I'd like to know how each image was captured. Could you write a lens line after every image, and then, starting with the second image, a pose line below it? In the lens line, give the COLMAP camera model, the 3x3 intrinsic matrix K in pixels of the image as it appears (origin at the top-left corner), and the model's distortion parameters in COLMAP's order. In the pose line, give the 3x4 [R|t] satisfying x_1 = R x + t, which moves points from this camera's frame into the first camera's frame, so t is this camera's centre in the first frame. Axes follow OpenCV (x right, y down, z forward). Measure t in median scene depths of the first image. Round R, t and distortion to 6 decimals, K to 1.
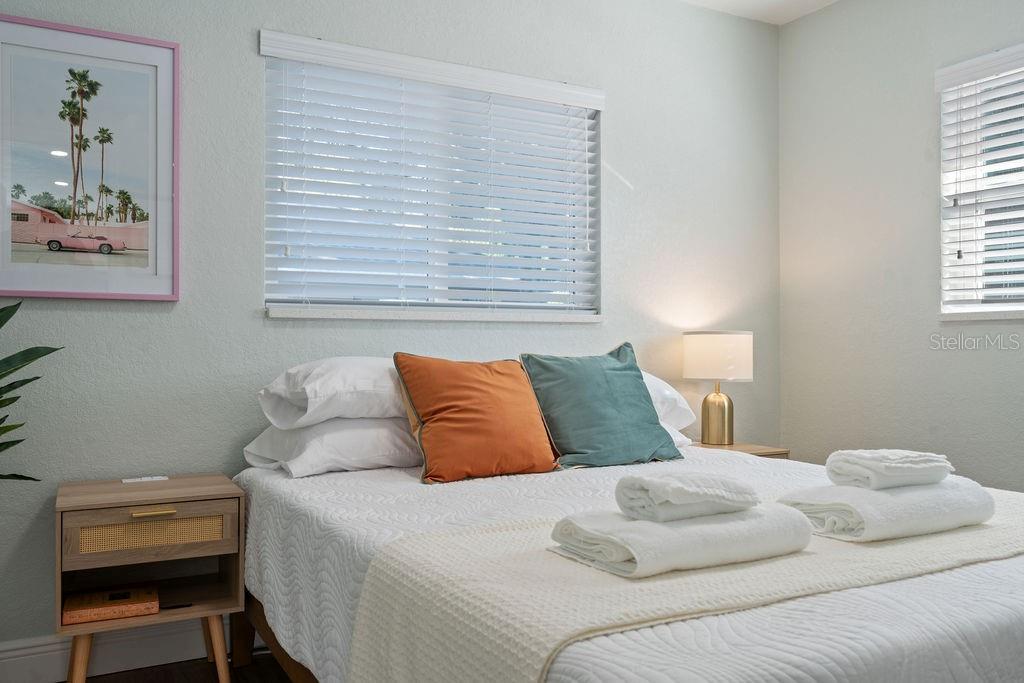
lens RADIAL K [[823.3, 0, 512.0], [0, 823.3, 341.5], [0, 0, 1]] dist [0.008310, -0.000387]
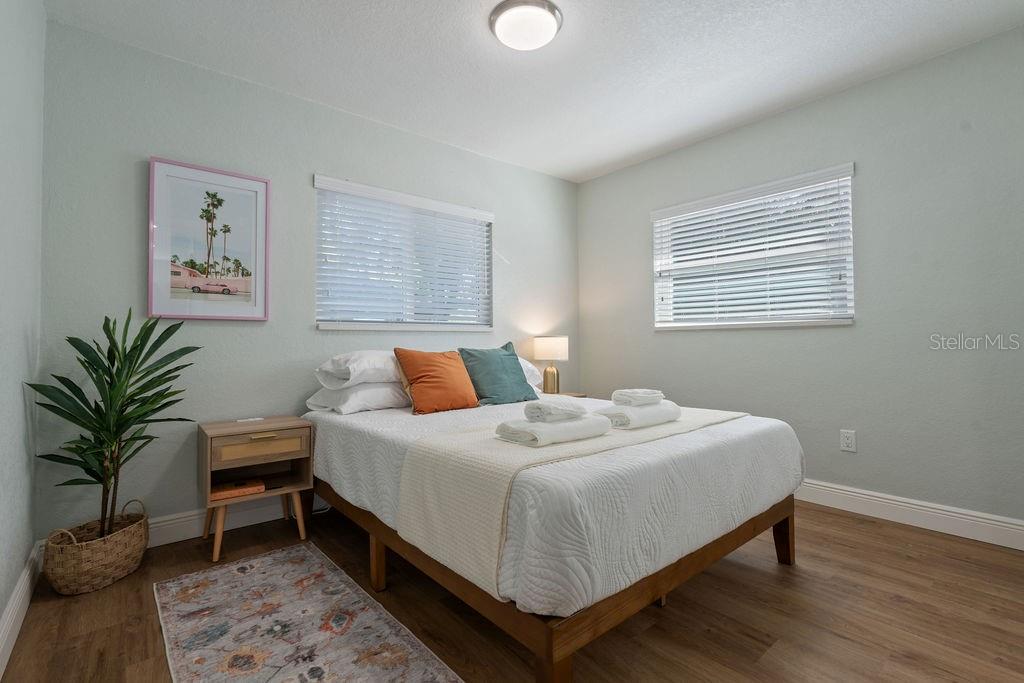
lens RADIAL K [[469.2, 0, 514.4], [0, 469.2, 329.0], [0, 0, 1]] dist [-0.000192, 0.000027]
pose [[0.980186, -0.001264, 0.198076, -0.081241], [0.006392, 0.999661, -0.025250, -0.001113], [-0.197977, 0.026016, 0.979861, -0.121633]]
